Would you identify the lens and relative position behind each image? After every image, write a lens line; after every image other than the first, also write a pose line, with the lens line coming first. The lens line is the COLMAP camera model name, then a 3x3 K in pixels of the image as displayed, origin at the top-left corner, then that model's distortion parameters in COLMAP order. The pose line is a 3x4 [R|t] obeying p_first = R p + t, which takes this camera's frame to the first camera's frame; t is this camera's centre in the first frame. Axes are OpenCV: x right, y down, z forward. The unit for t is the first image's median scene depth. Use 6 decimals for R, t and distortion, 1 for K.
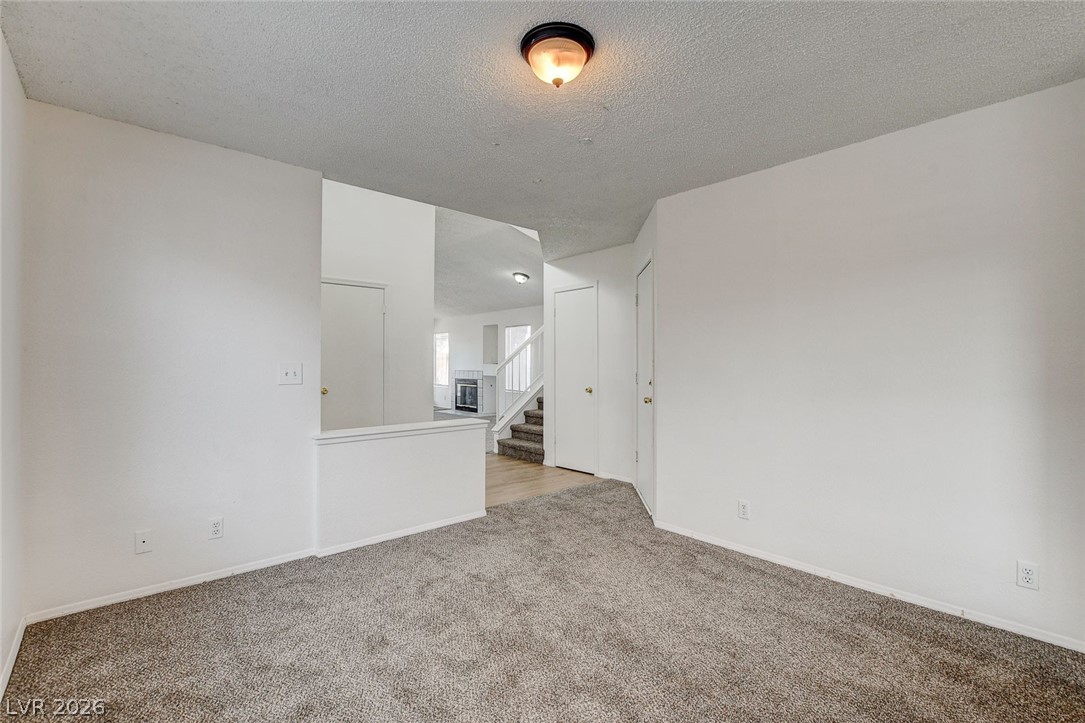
lens RADIAL K [[479.5, 0, 544.5], [0, 479.5, 363.3], [0, 0, 1]] dist [-0.017210, 0.000444]
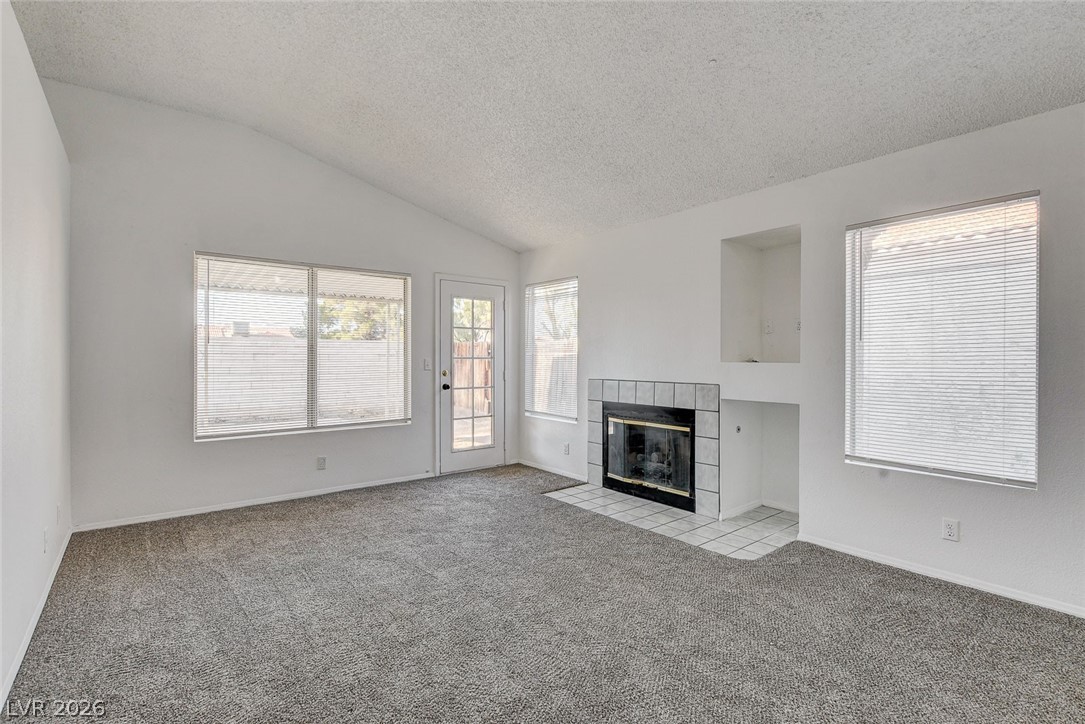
lens RADIAL K [[510.3, 0, 540.7], [0, 510.3, 361.9], [0, 0, 1]] dist [-0.008306, 0.001124]
pose [[0.997607, -0.001104, -0.069132, -0.402588], [0.001621, 0.999971, 0.007418, -0.001706], [0.069122, -0.007512, 0.997580, 1.195696]]
